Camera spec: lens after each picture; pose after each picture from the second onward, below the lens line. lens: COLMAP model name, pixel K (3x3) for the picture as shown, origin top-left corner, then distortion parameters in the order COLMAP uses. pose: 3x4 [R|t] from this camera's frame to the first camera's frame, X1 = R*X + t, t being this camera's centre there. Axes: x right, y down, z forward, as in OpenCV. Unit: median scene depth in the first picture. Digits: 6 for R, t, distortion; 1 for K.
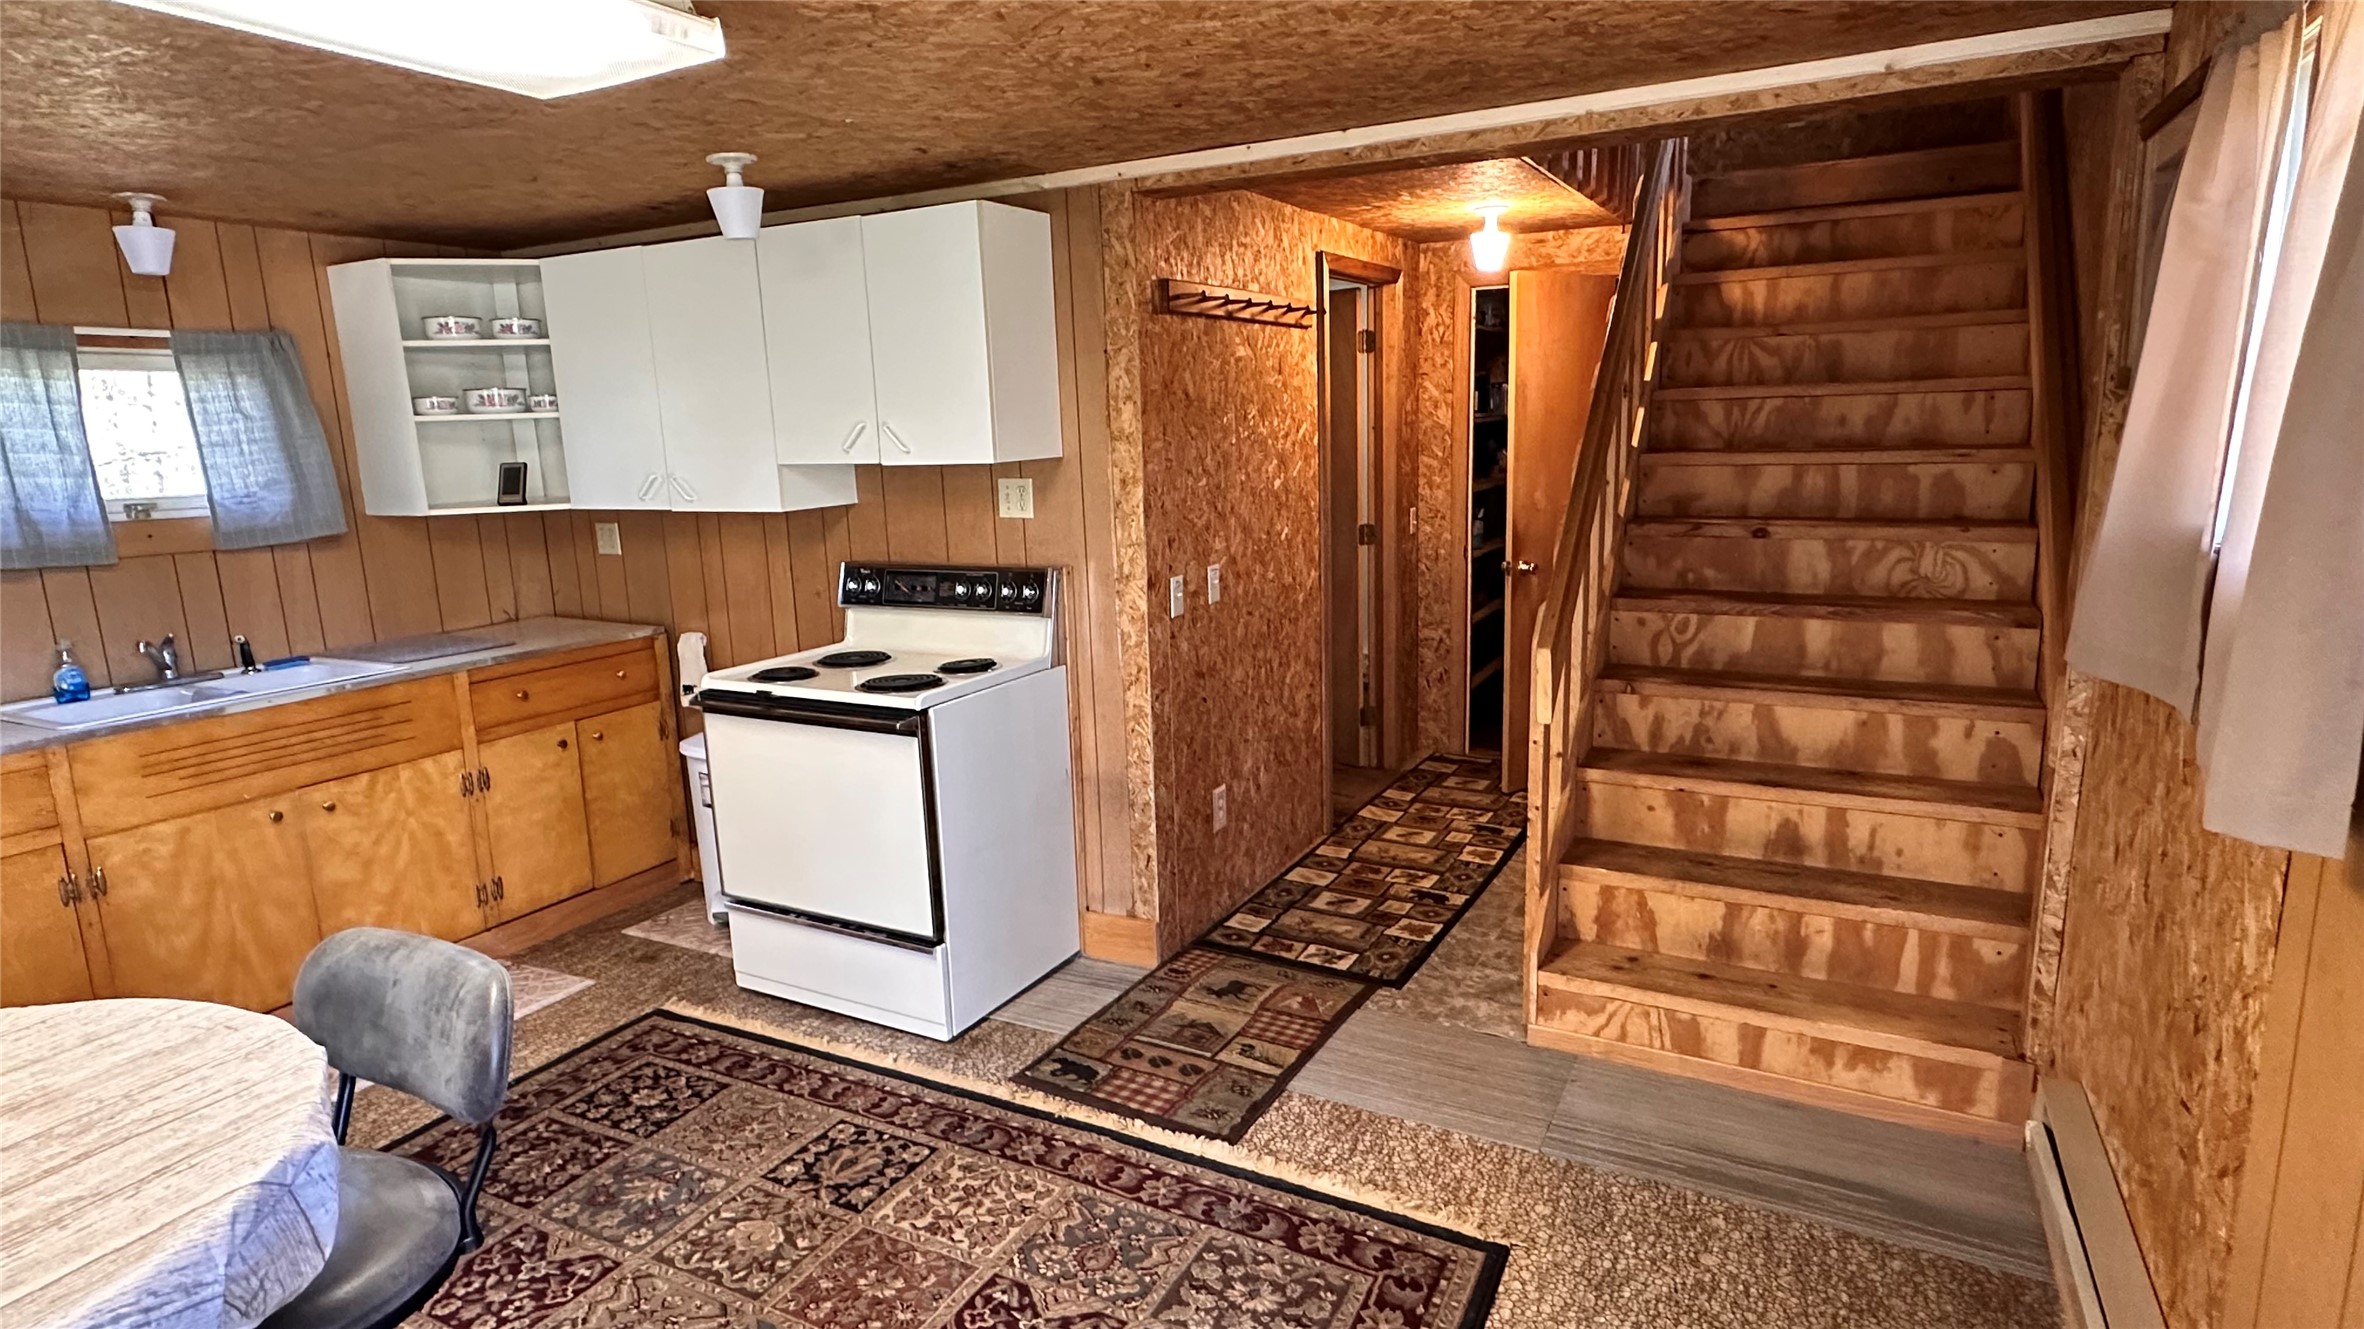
lens RADIAL K [[1247.3, 0, 1170.6], [0, 1247.3, 666.8], [0, 0, 1]] dist [-0.000618, -0.000696]
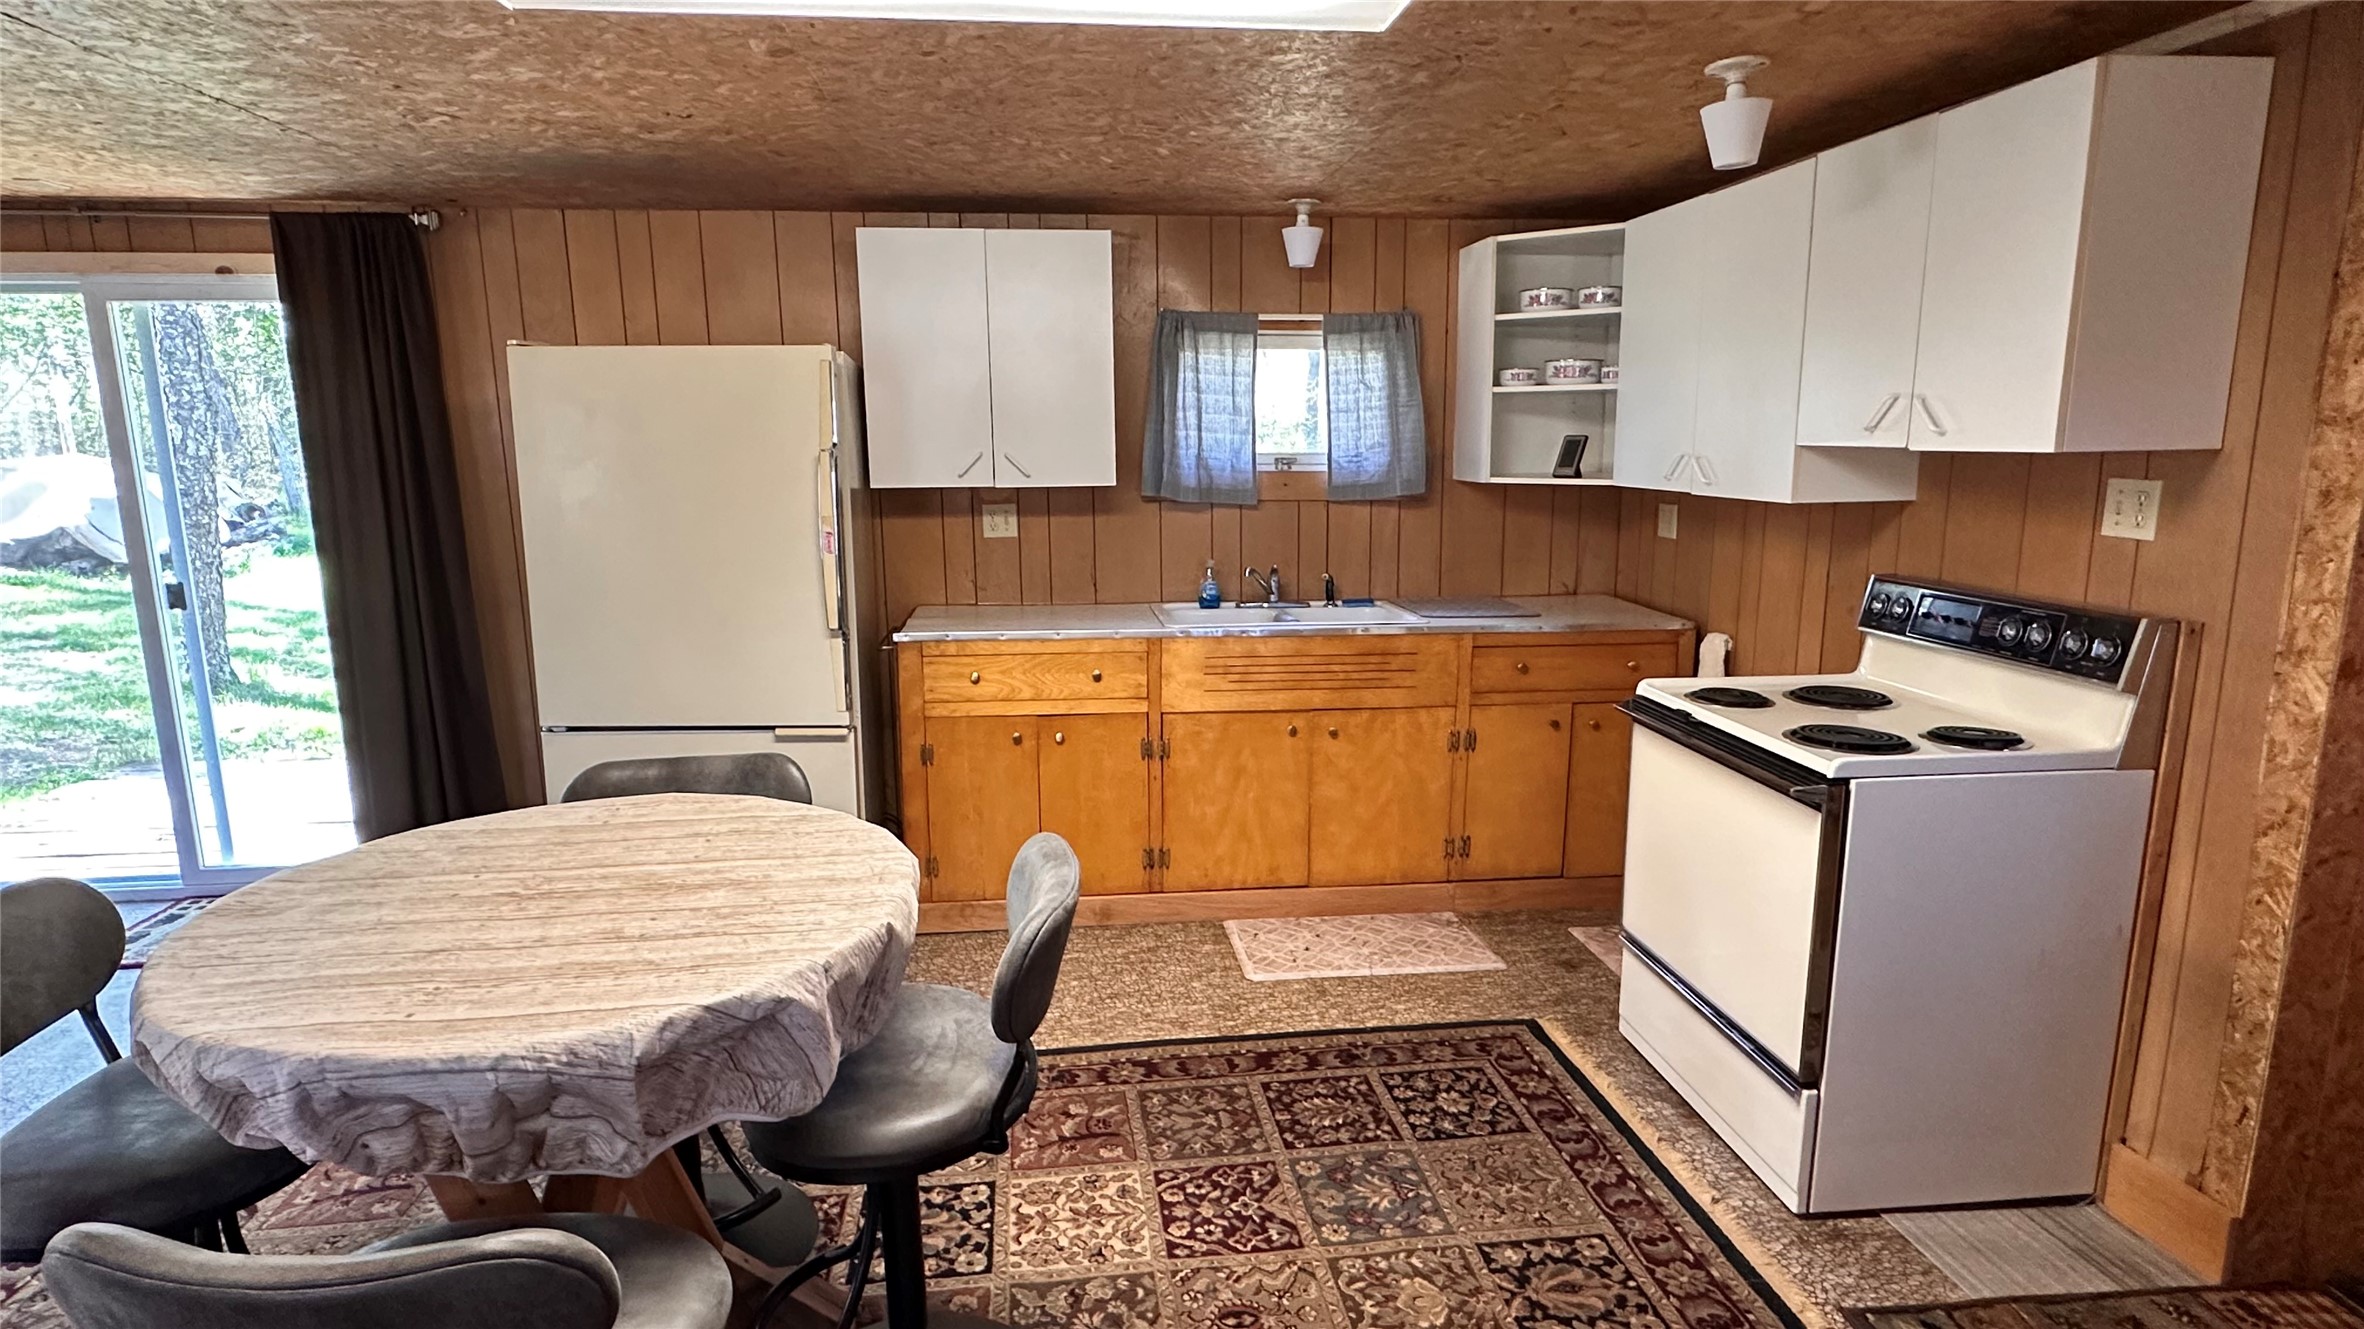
lens RADIAL K [[1247.3, 0, 1177.8], [0, 1247.3, 672.4], [0, 0, 1]] dist [-0.000618, -0.000696]
pose [[0.568895, 0.182600, -0.801883, 0.147446], [-0.169247, 0.980164, 0.103125, -0.034557], [0.804807, 0.077050, 0.588515, 0.220563]]
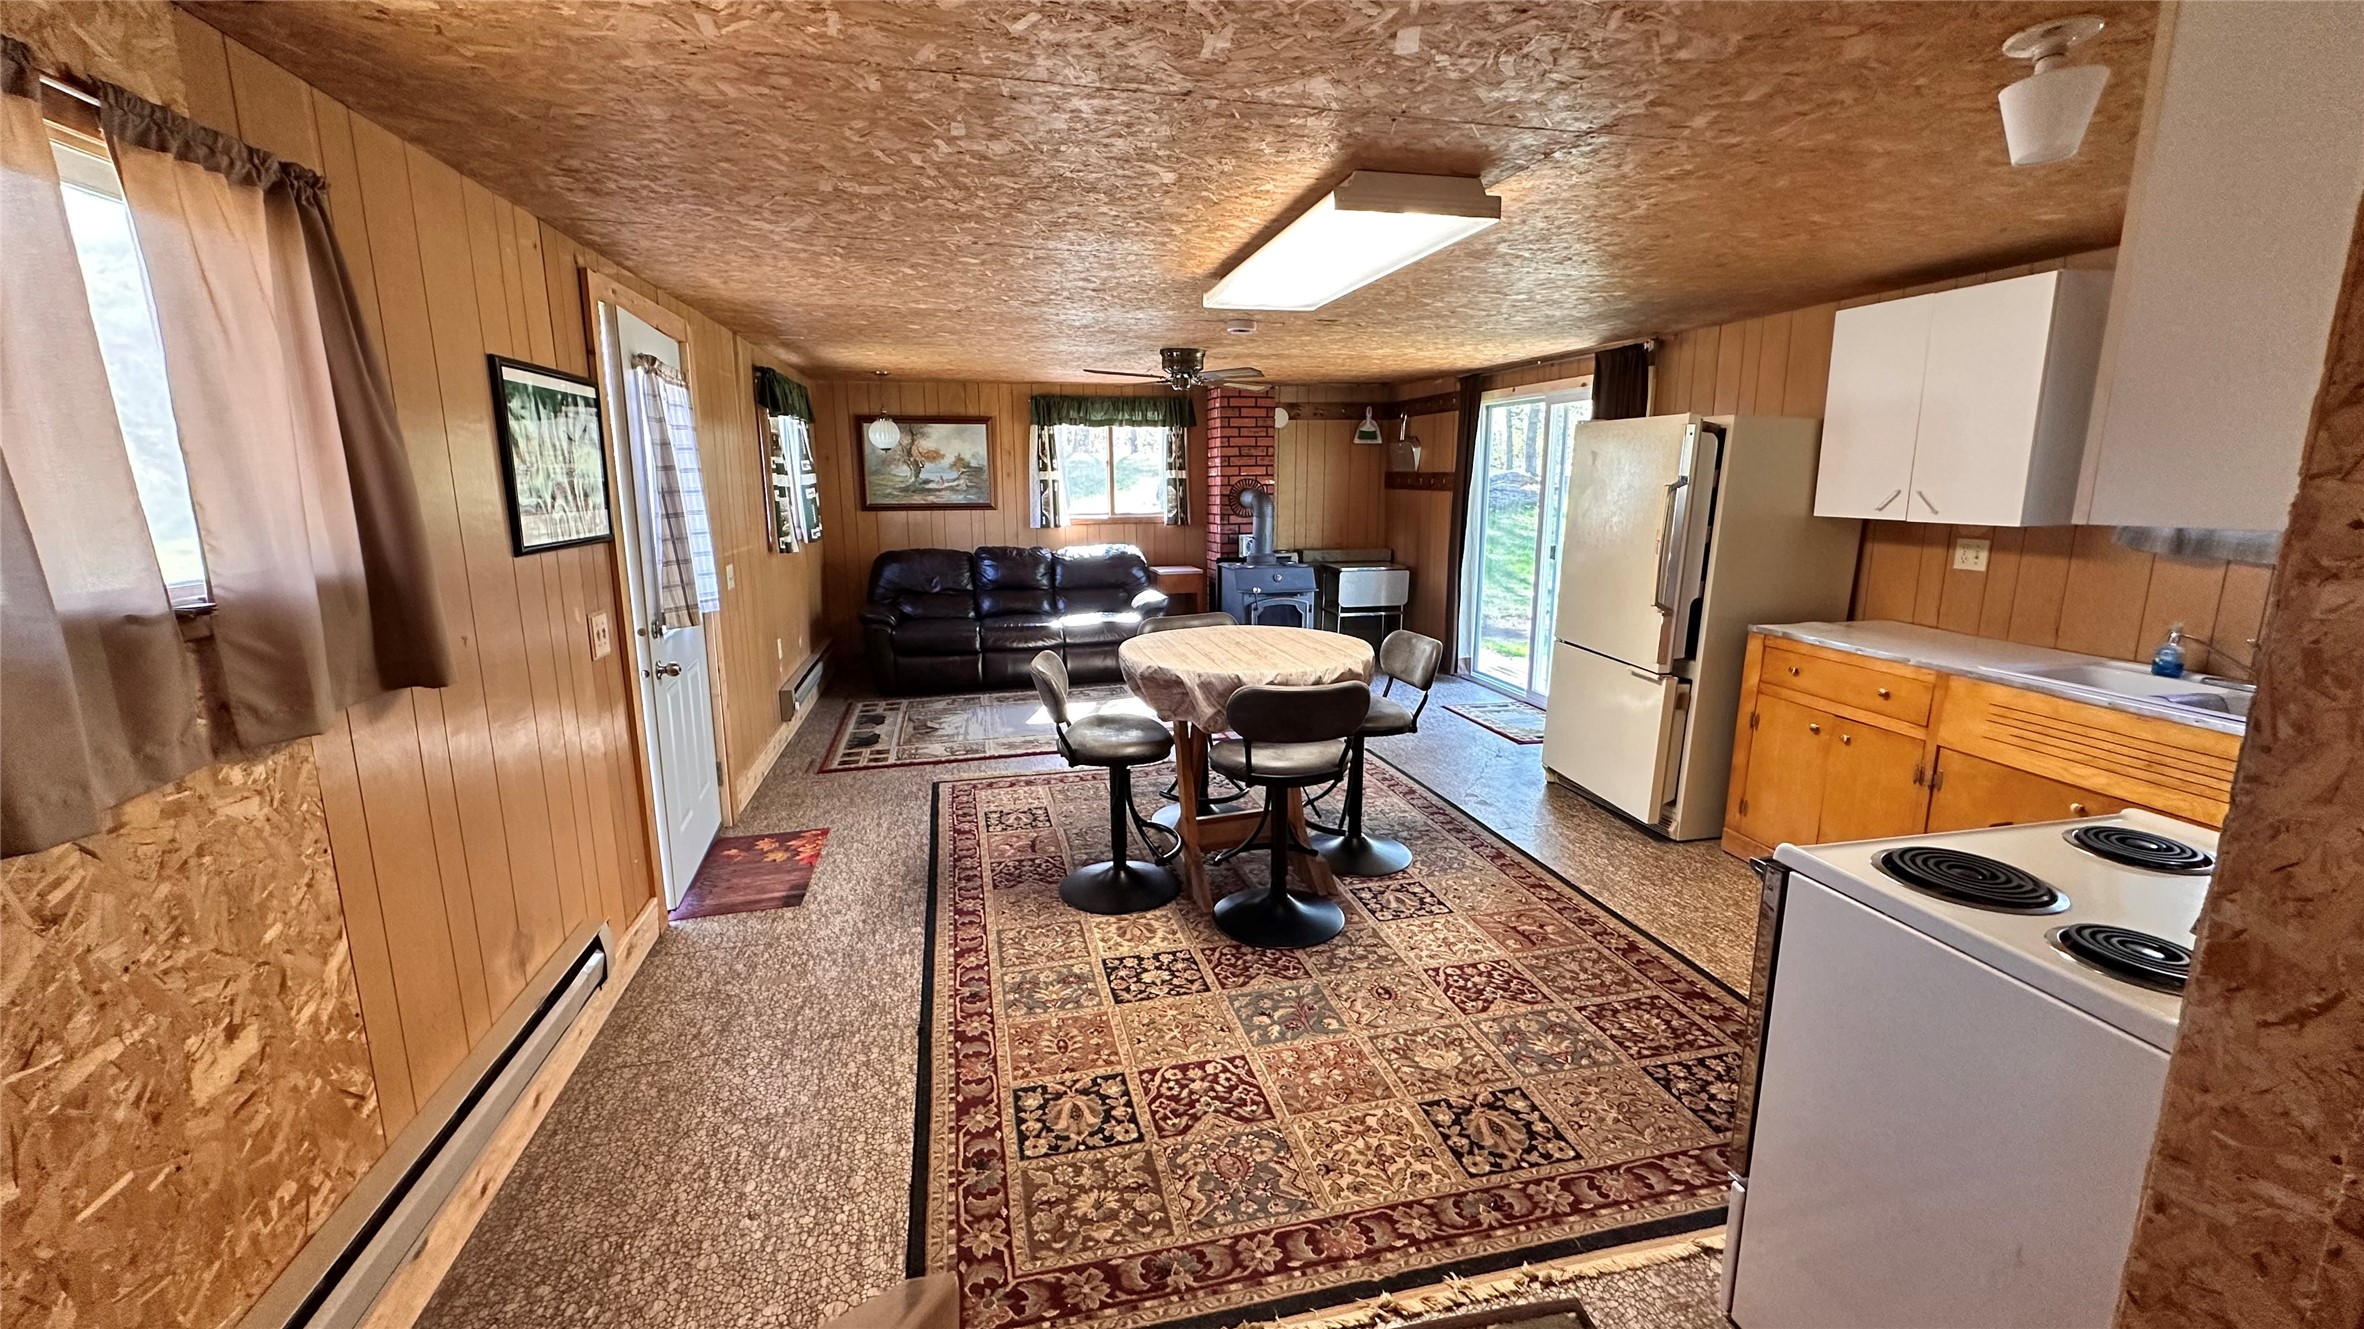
lens RADIAL K [[939.9, 0, 1179.4], [0, 939.9, 663.2], [0, 0, 1]] dist [-0.003387, 0.000209]
pose [[-0.759911, 0.164484, -0.628873, 0.326094], [-0.096180, 0.928355, 0.359035, -0.201382], [0.642873, 0.333319, -0.689647, 1.009812]]
